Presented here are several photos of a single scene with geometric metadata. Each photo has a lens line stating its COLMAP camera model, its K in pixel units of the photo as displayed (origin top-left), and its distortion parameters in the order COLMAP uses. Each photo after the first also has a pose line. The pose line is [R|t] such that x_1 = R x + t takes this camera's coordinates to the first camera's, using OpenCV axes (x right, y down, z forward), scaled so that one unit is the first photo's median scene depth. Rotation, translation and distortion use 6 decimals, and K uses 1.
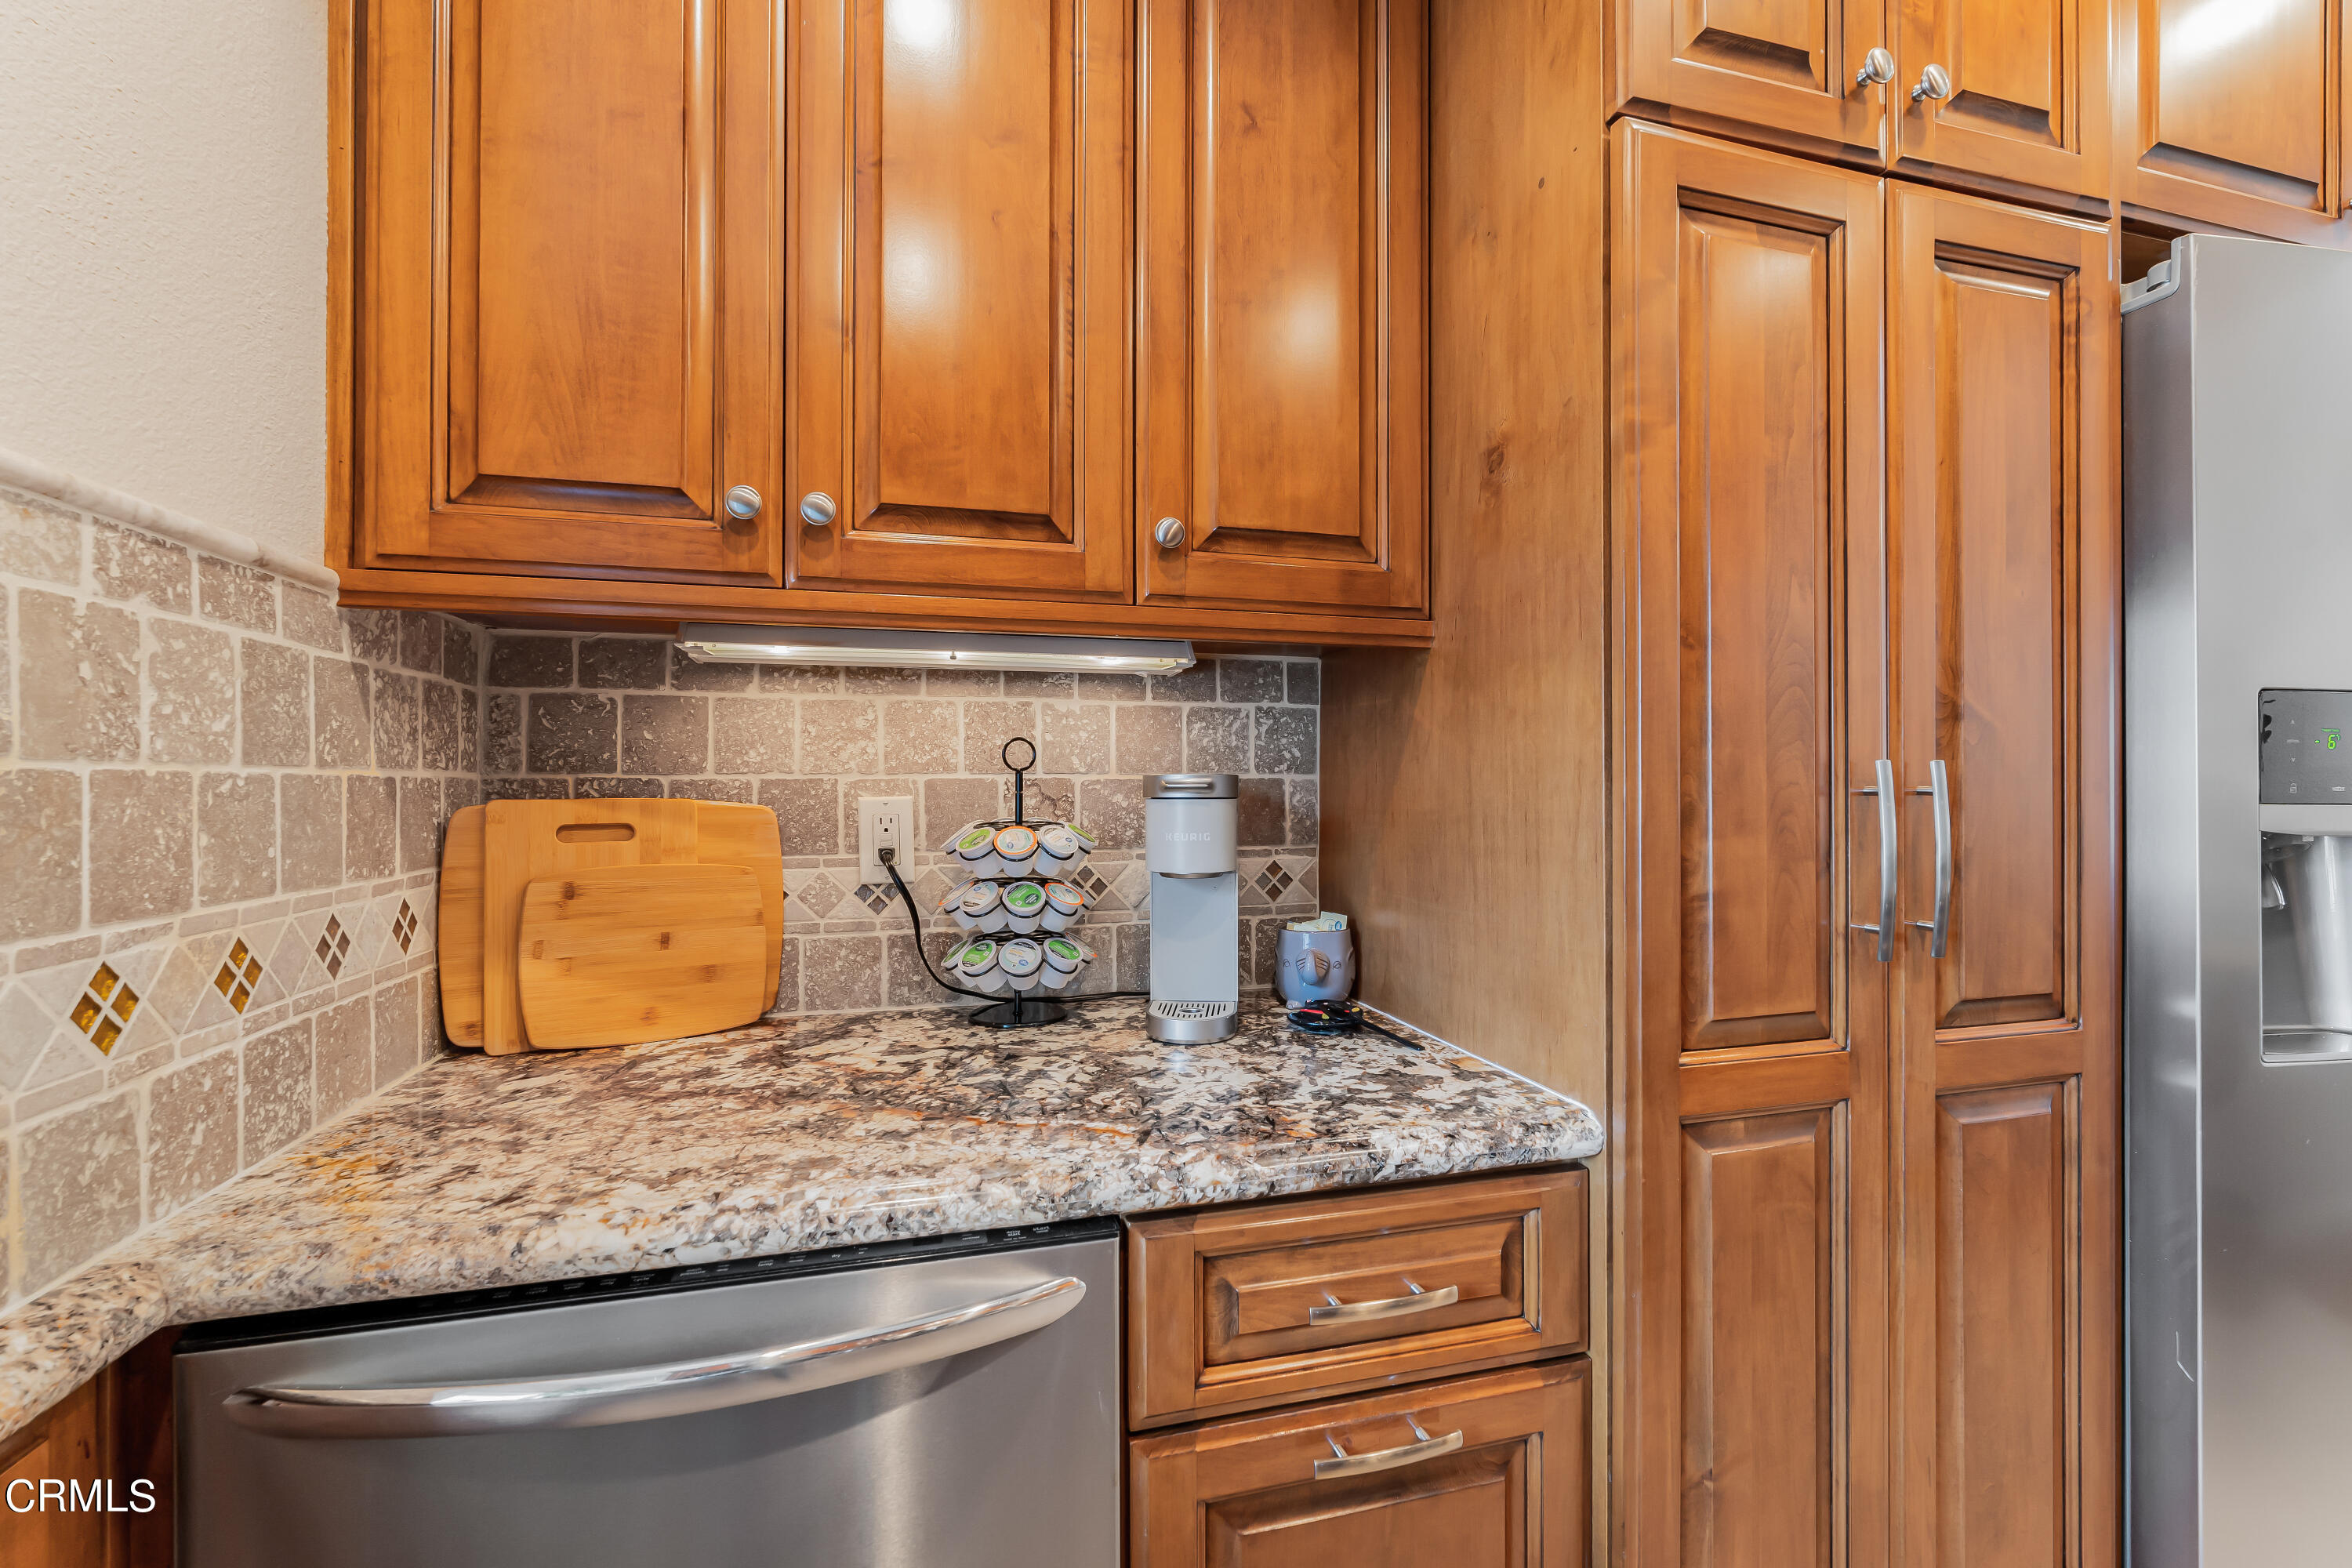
lens RADIAL K [[1032.3, 0, 1190.3], [0, 1032.3, 787.0], [0, 0, 1]] dist [-0.011425, 0.003315]
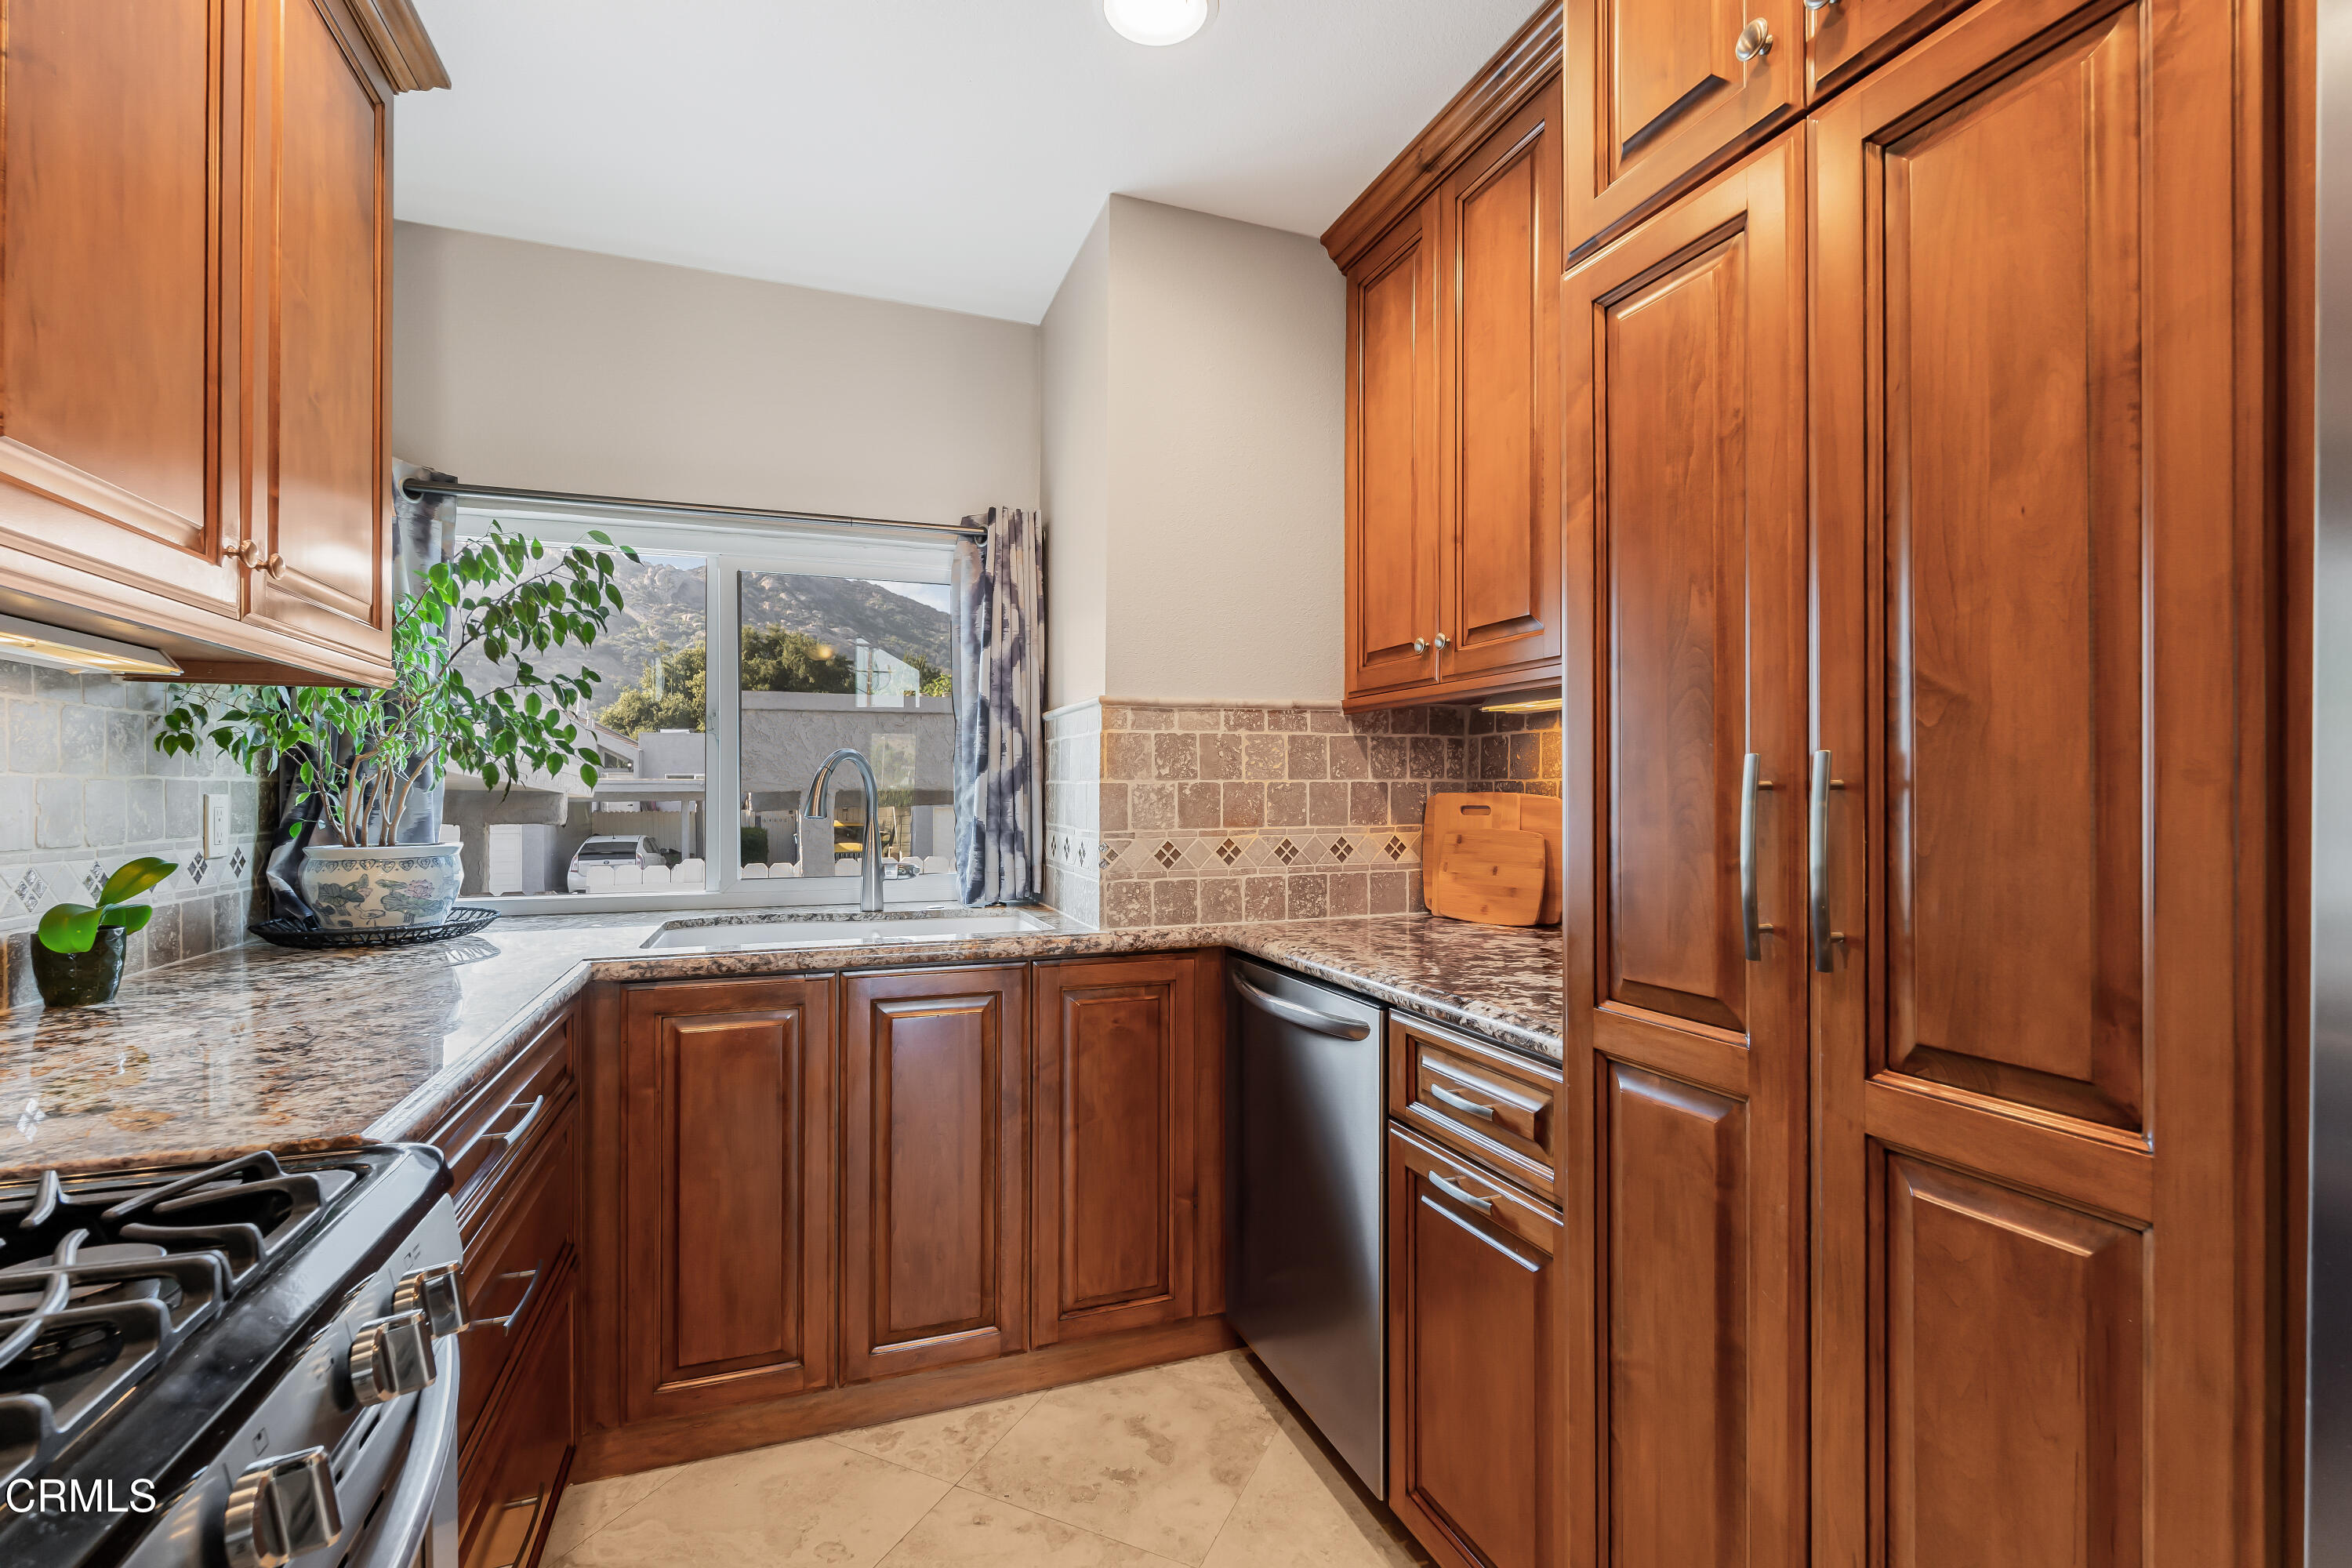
lens RADIAL K [[1032.3, 0, 1187.3], [0, 1032.3, 786.0], [0, 0, 1]] dist [-0.011425, 0.003315]
pose [[0.088022, -0.004279, -0.996109, 1.607536], [0.003512, 0.999986, -0.003985, 0.006727], [0.996112, -0.003148, 0.088036, 0.380853]]
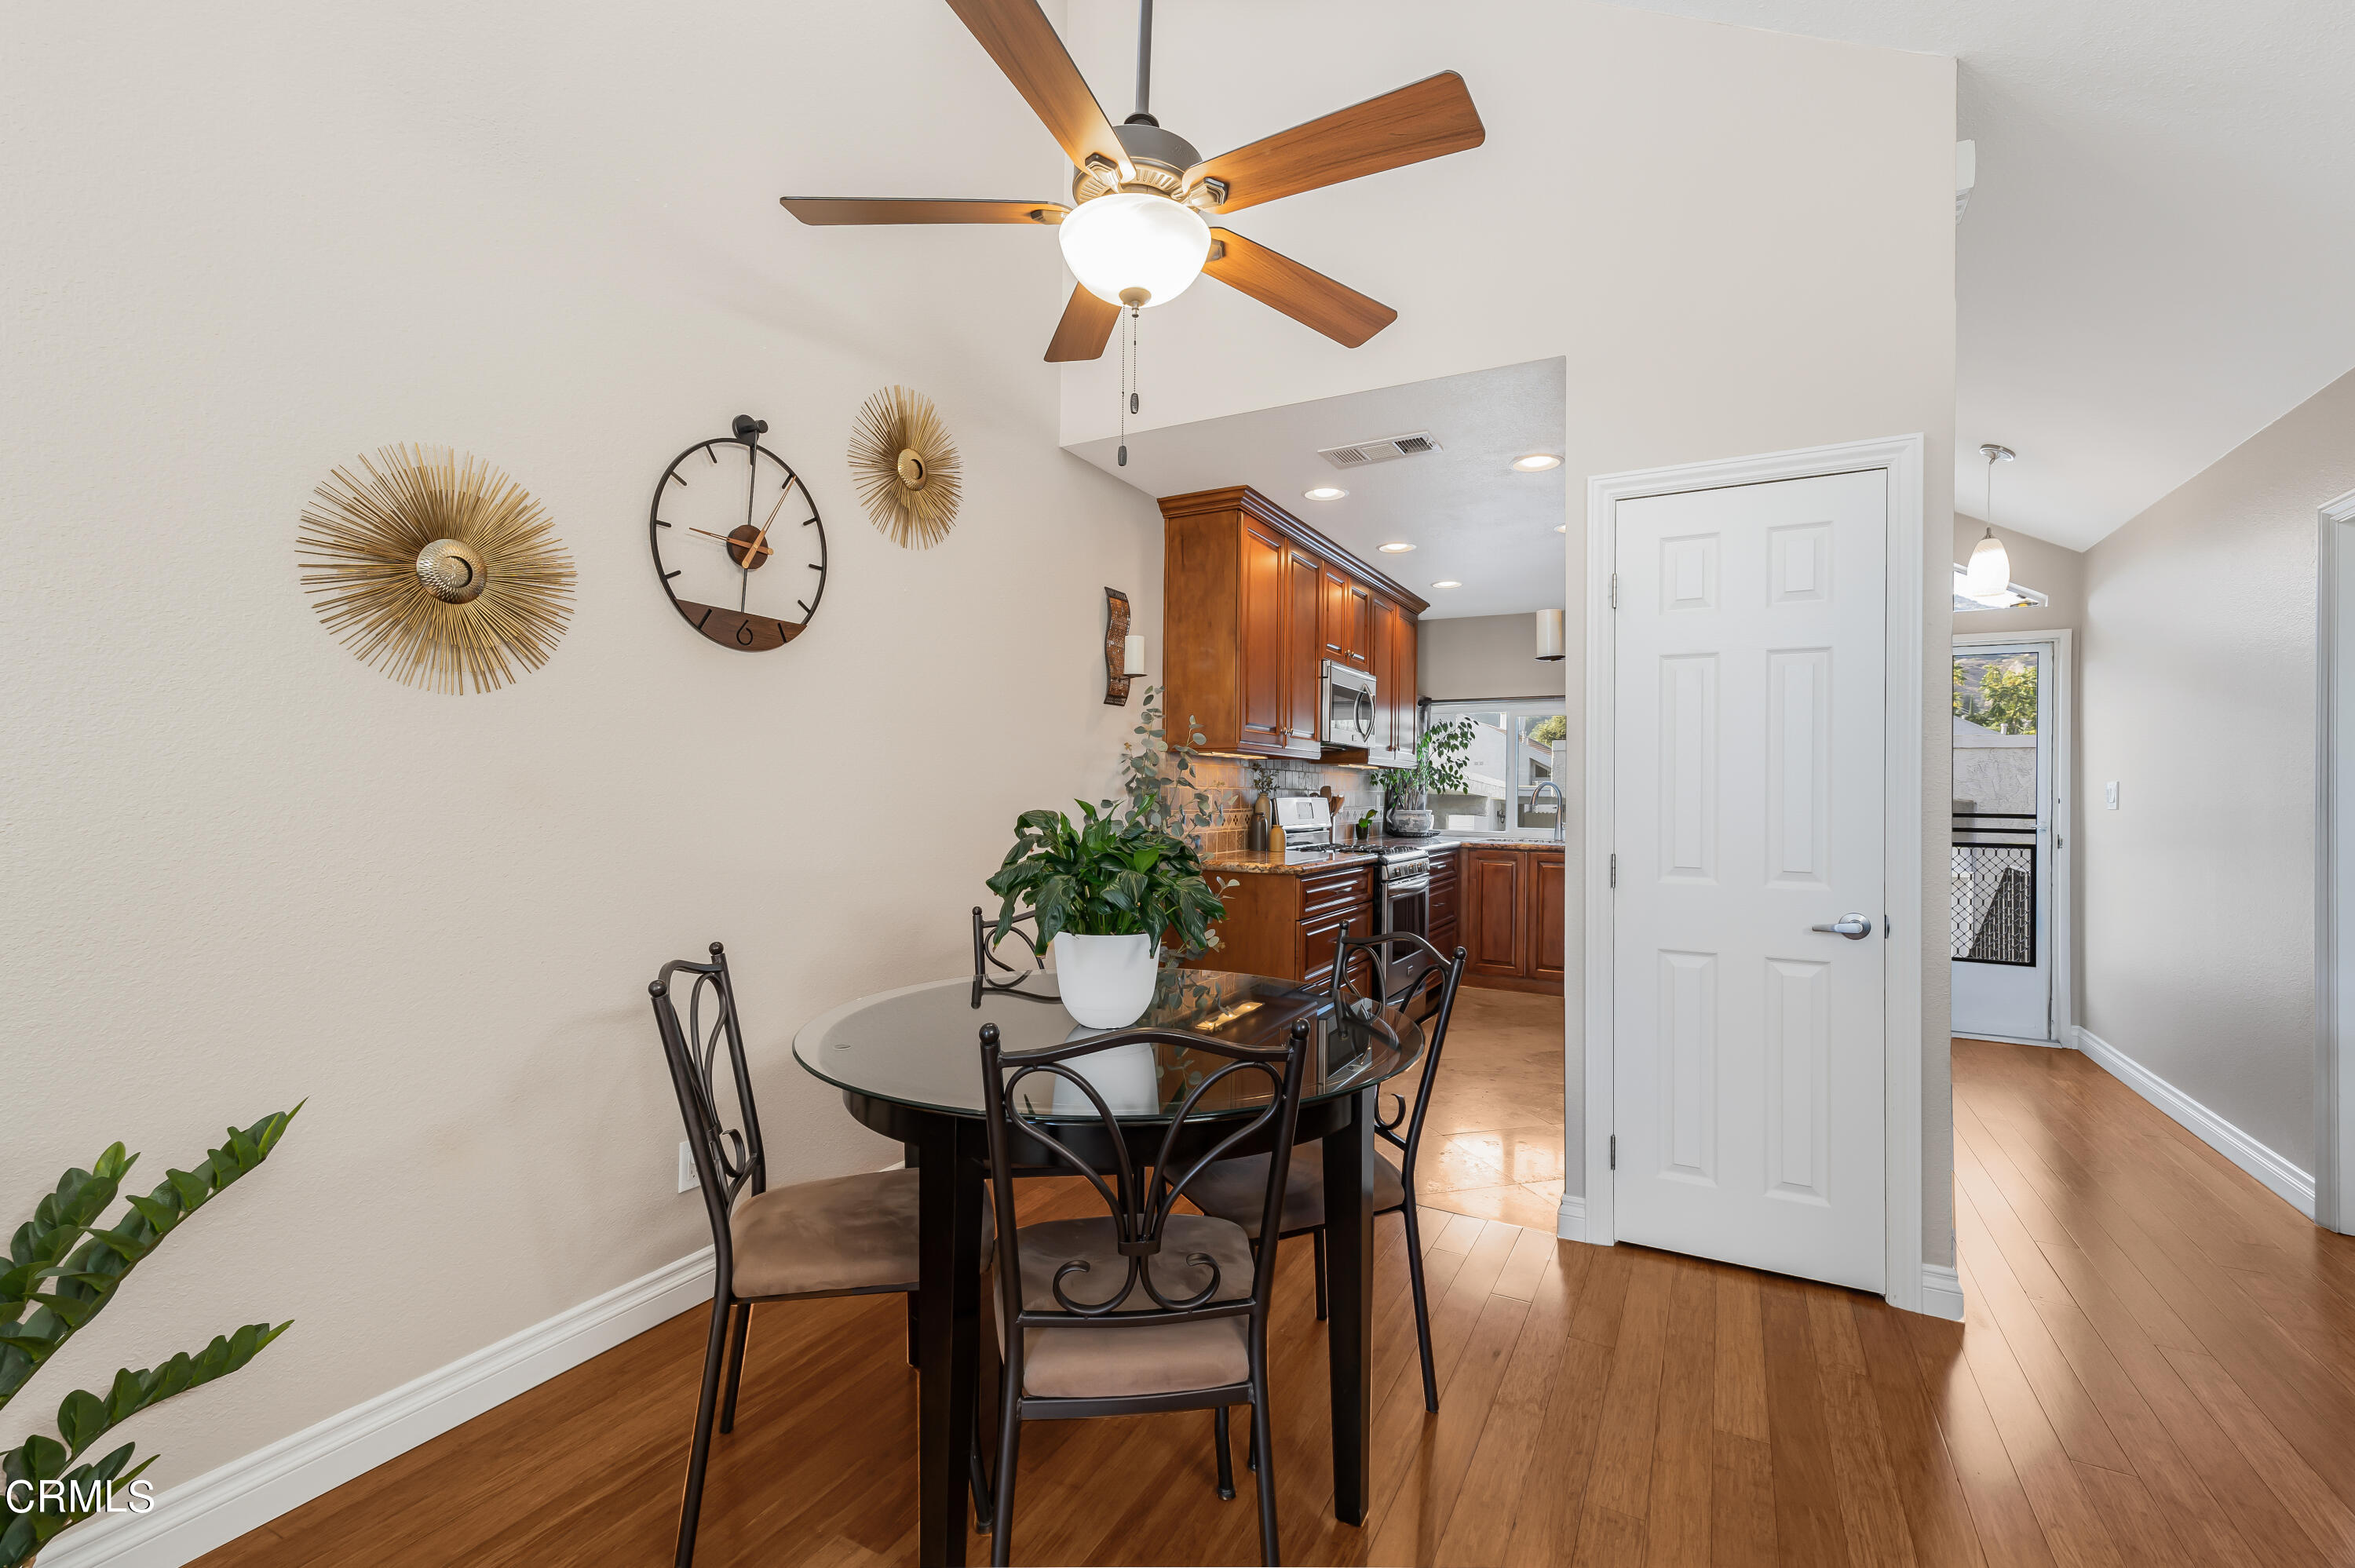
lens RADIAL K [[1033.5, 0, 1175.9], [0, 1033.5, 796.8], [0, 0, 1]] dist [-0.011425, 0.003315]
pose [[-0.700220, -0.003563, -0.713918, 5.886827], [-0.005705, 0.999984, 0.000605, 0.020066], [0.713904, 0.004497, -0.700229, 2.922667]]
